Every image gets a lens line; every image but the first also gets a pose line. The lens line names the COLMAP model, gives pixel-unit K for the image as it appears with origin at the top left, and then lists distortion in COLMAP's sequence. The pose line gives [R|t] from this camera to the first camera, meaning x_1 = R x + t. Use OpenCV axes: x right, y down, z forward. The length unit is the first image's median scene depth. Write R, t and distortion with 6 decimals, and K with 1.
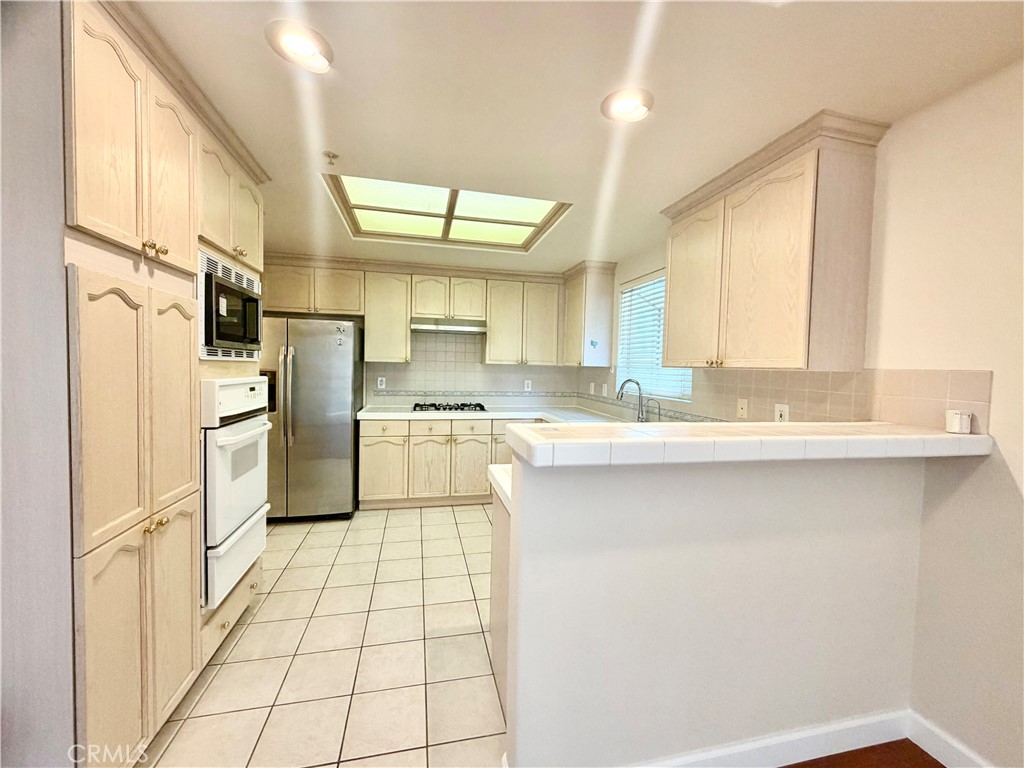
lens RADIAL K [[408.4, 0, 513.5], [0, 408.4, 384.8], [0, 0, 1]] dist [0.000276, -0.000134]
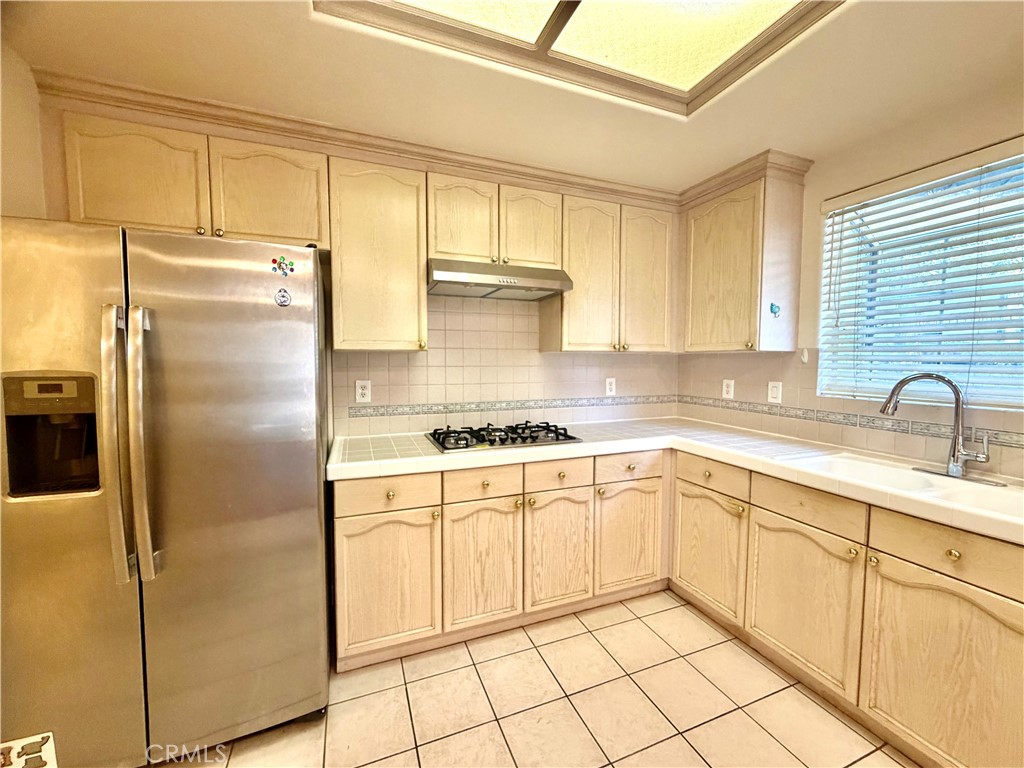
lens RADIAL K [[408.4, 0, 513.5], [0, 408.4, 384.8], [0, 0, 1]] dist [0.000276, -0.000134]
pose [[0.987633, -0.029438, 0.153994, -0.232999], [0.026535, 0.999430, 0.020871, -0.020480], [-0.154520, -0.016527, 0.987851, 0.500142]]
